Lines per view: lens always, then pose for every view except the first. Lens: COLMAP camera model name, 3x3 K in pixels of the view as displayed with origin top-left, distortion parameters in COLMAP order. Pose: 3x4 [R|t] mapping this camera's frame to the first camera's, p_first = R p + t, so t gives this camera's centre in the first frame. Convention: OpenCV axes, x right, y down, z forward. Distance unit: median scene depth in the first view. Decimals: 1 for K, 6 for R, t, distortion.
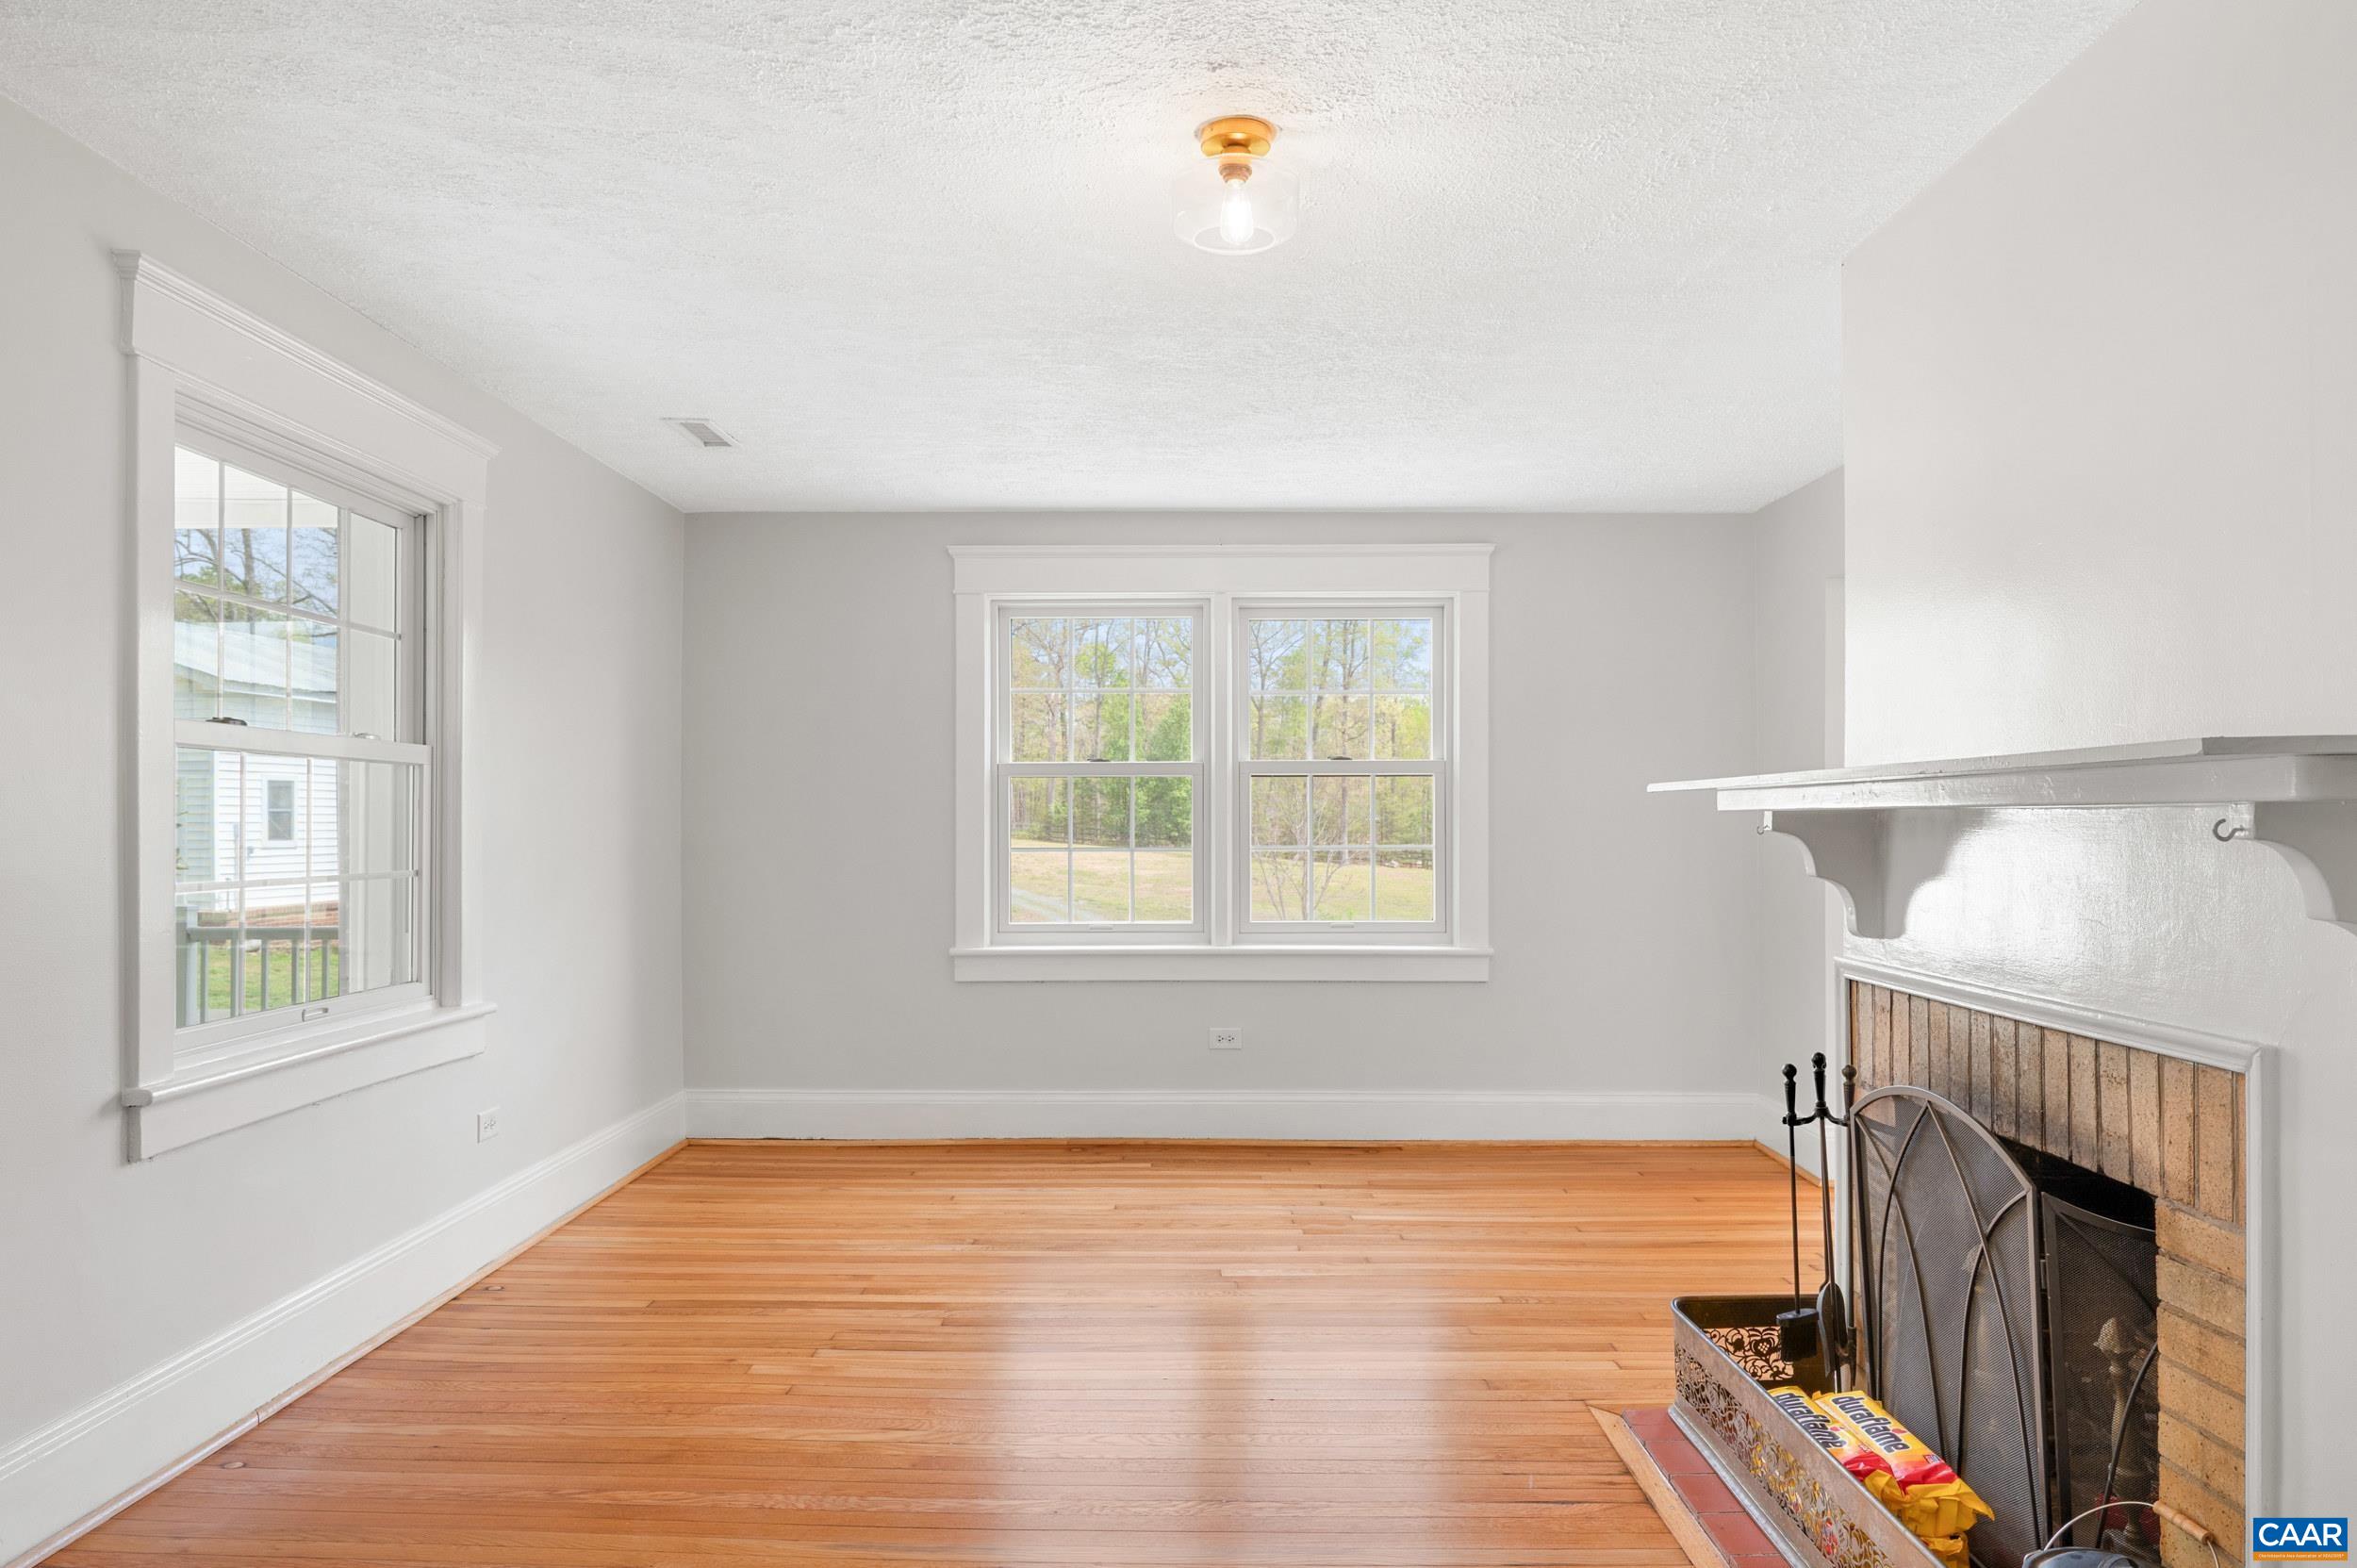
lens RADIAL K [[1521.5, 0, 1183.9], [0, 1521.5, 807.3], [0, 0, 1]] dist [0.002473, -0.003255]
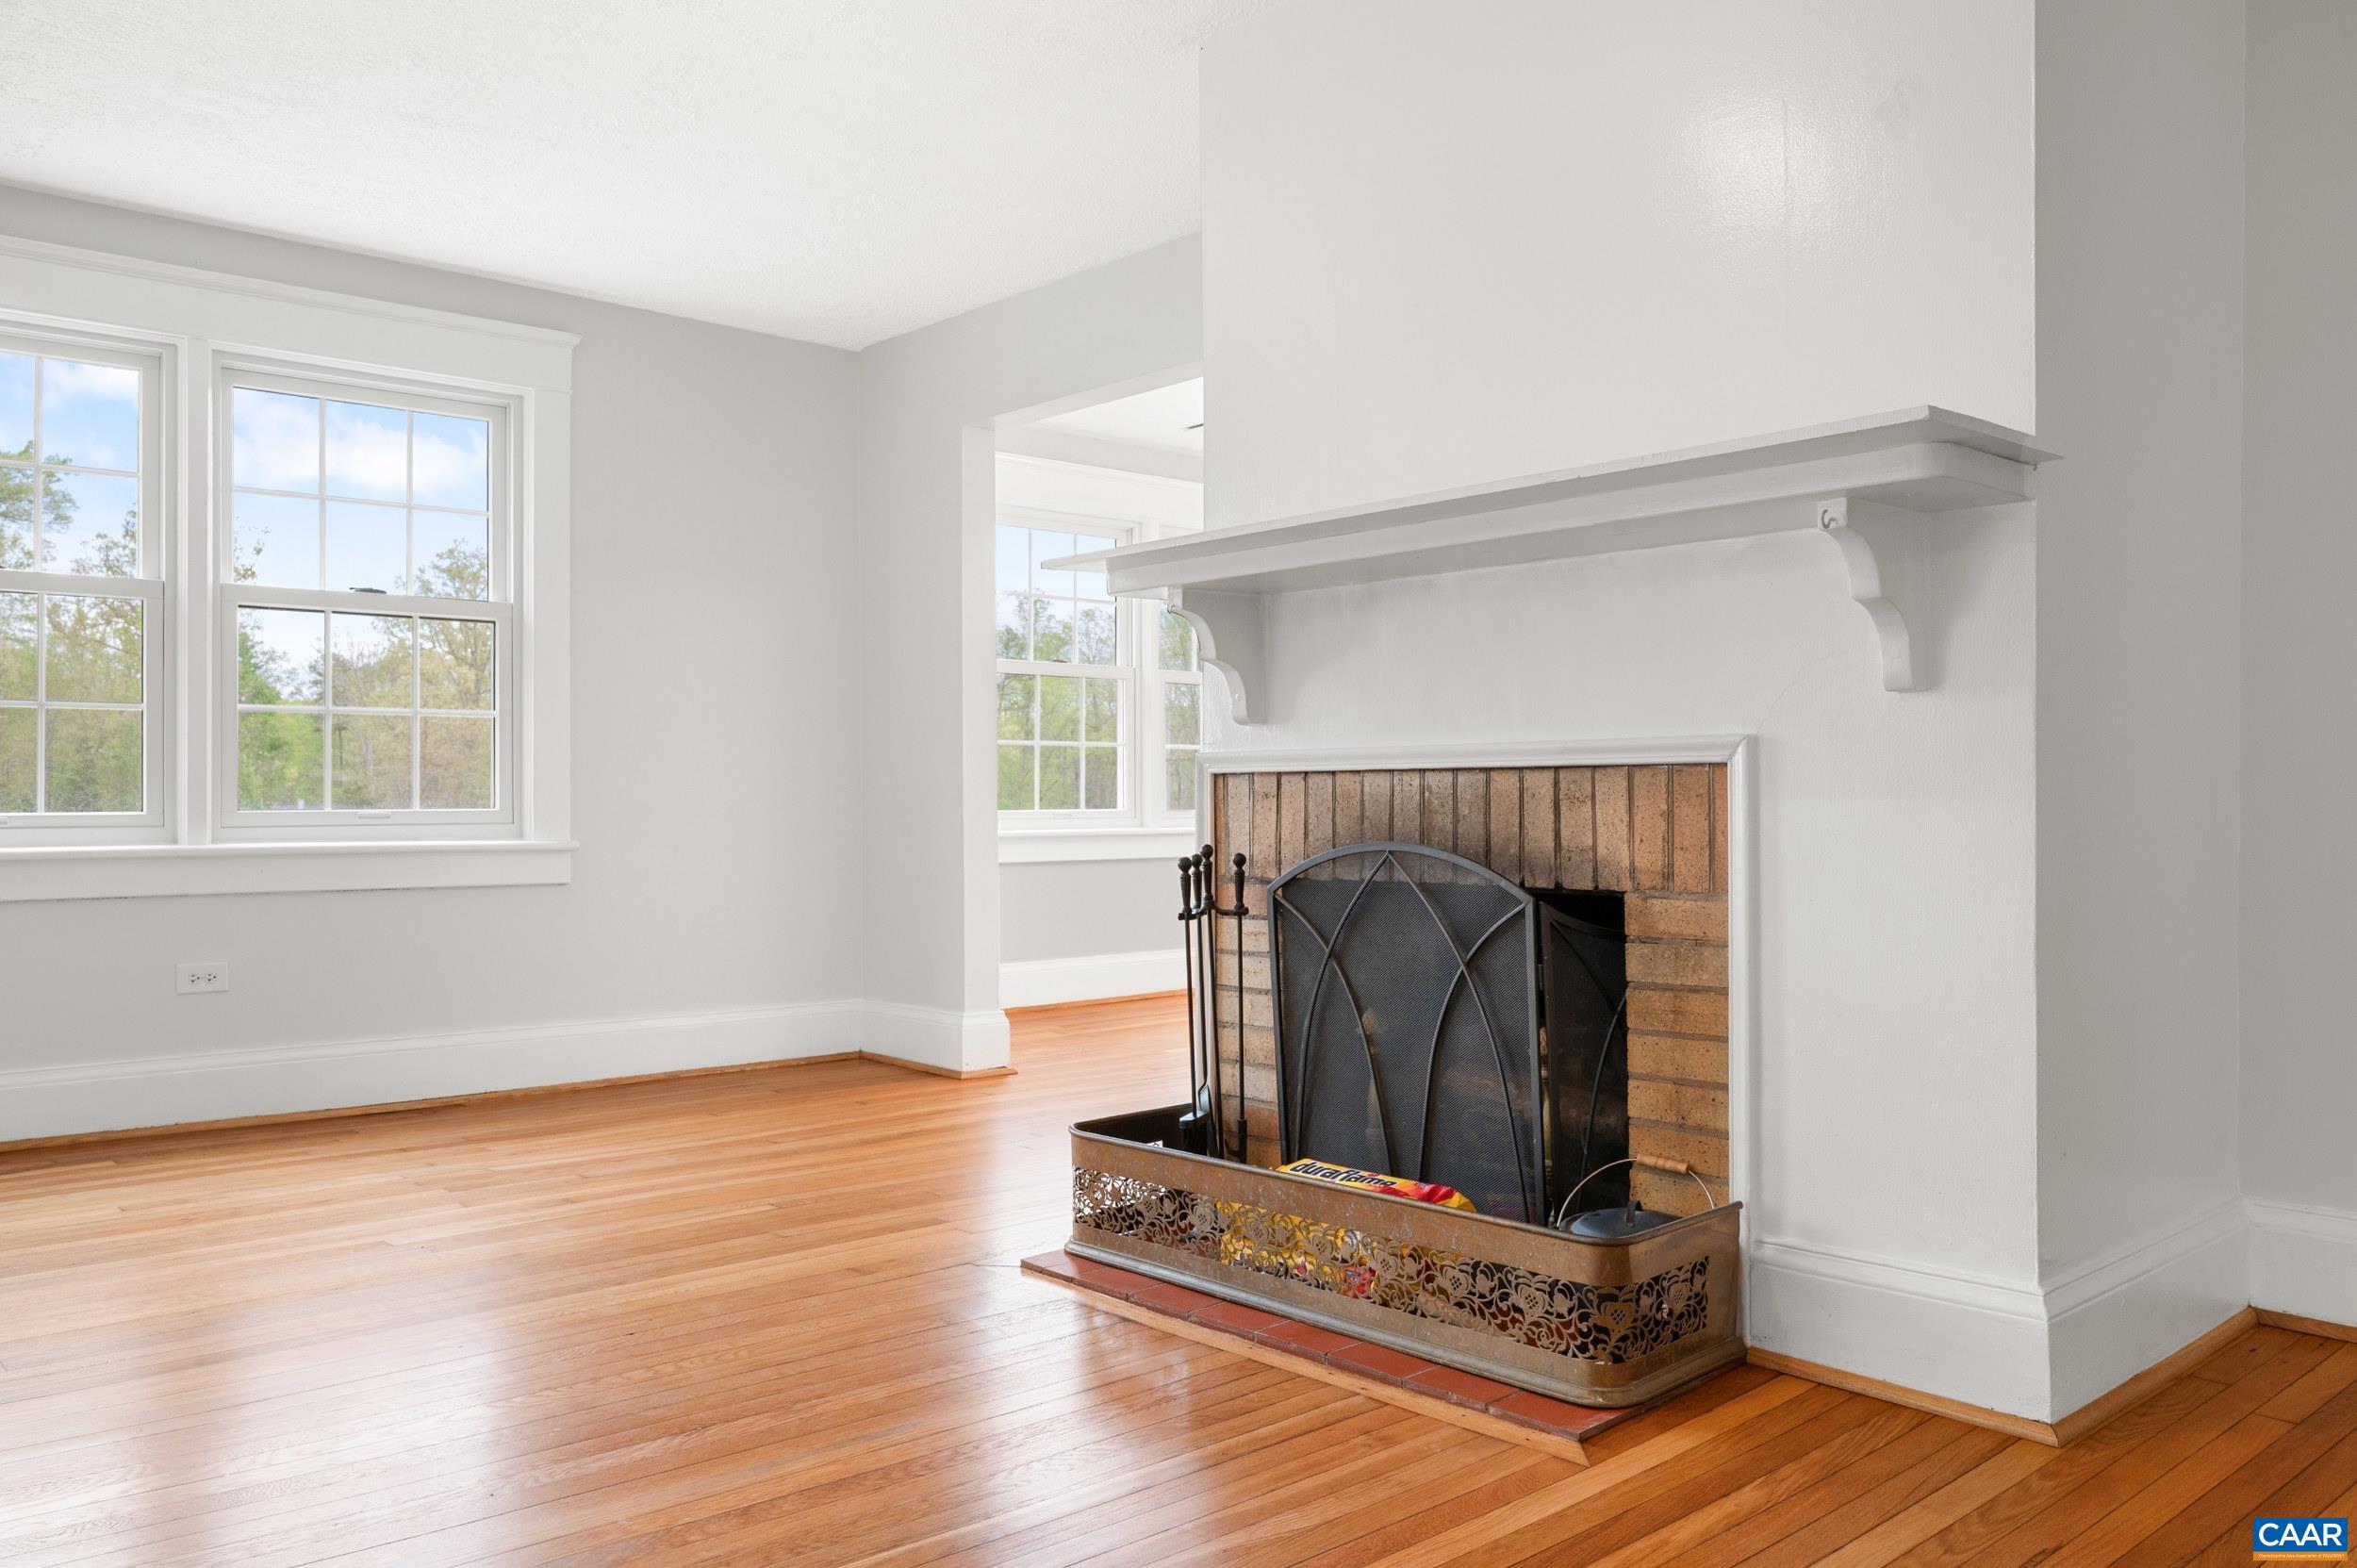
lens RADIAL K [[1795.1, 0, 1200.9], [0, 1795.1, 774.3], [0, 0, 1]] dist [0.004525, -0.011344]
pose [[0.734085, 0.007487, 0.679016, -0.294324], [0.001880, 0.999913, -0.013059, 0.106110], [-0.679055, 0.010863, 0.734007, 0.130030]]
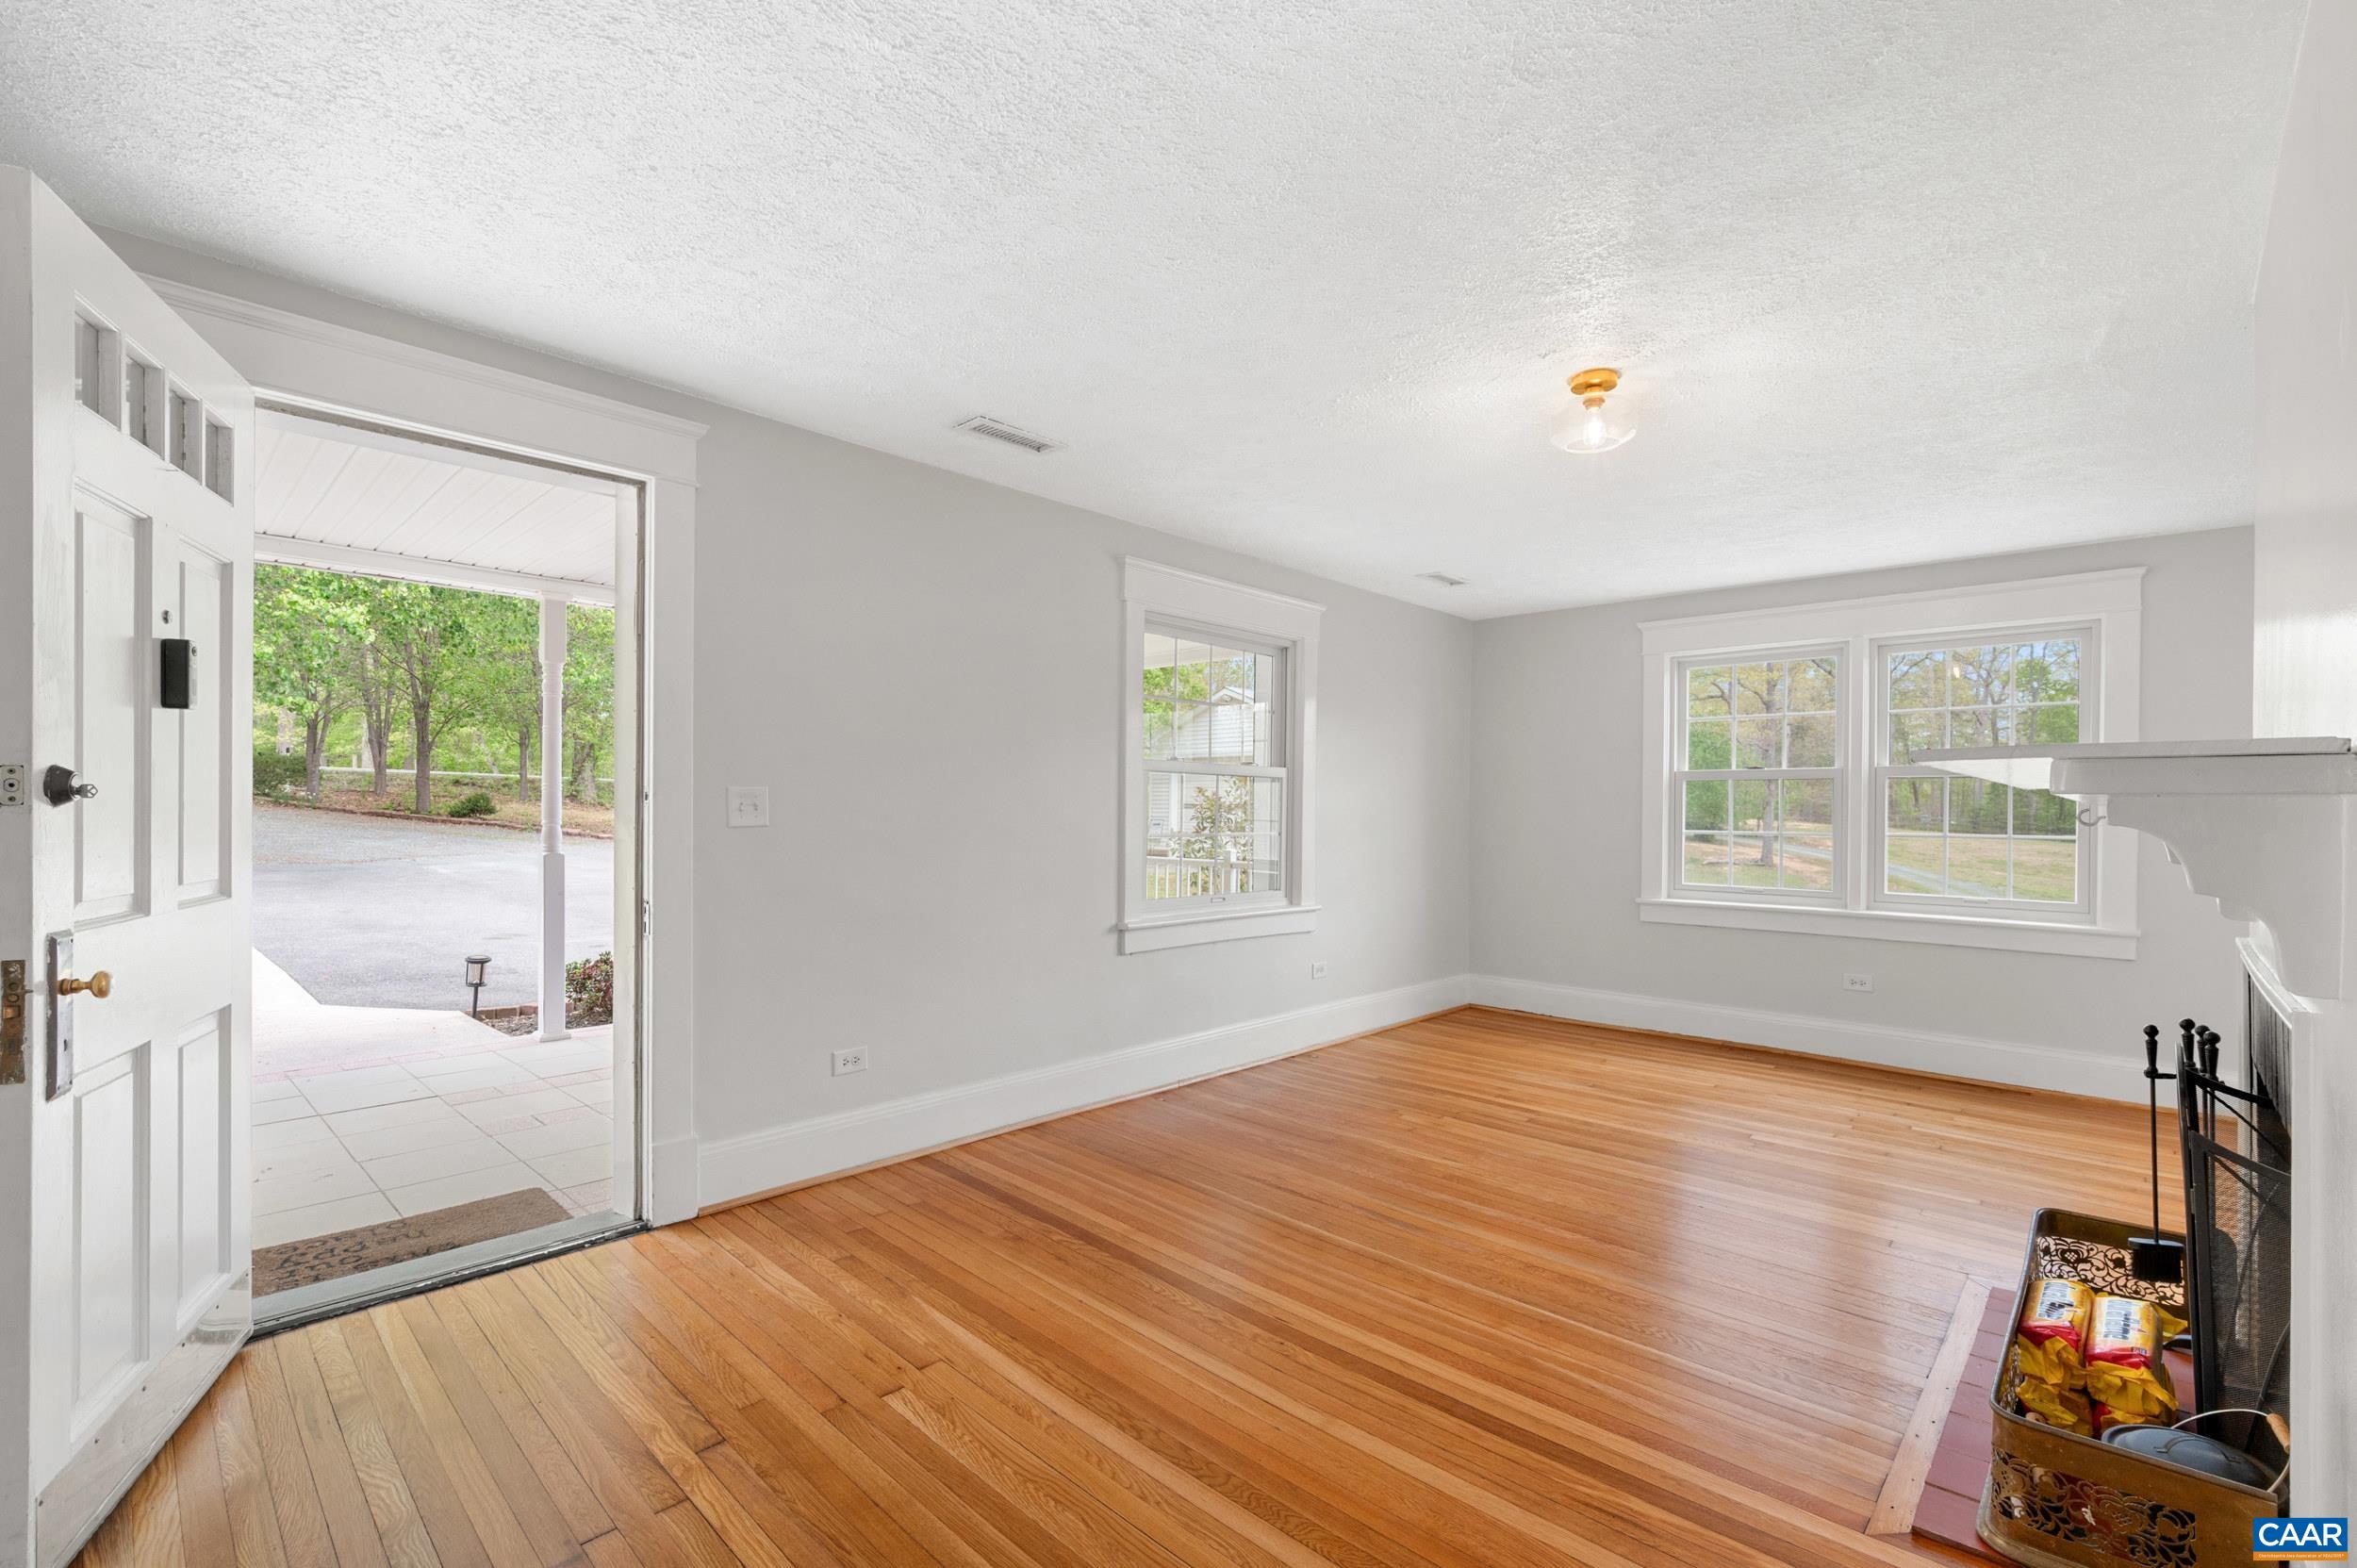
lens RADIAL K [[1063.4, 0, 1172.8], [0, 1063.4, 801.8], [0, 0, 1]] dist [0.004222, -0.001167]
pose [[0.729561, 0.004579, -0.683901, 0.330339], [-0.005095, 0.999986, 0.001260, 0.001461], [0.683897, 0.002566, 0.729574, -0.080336]]
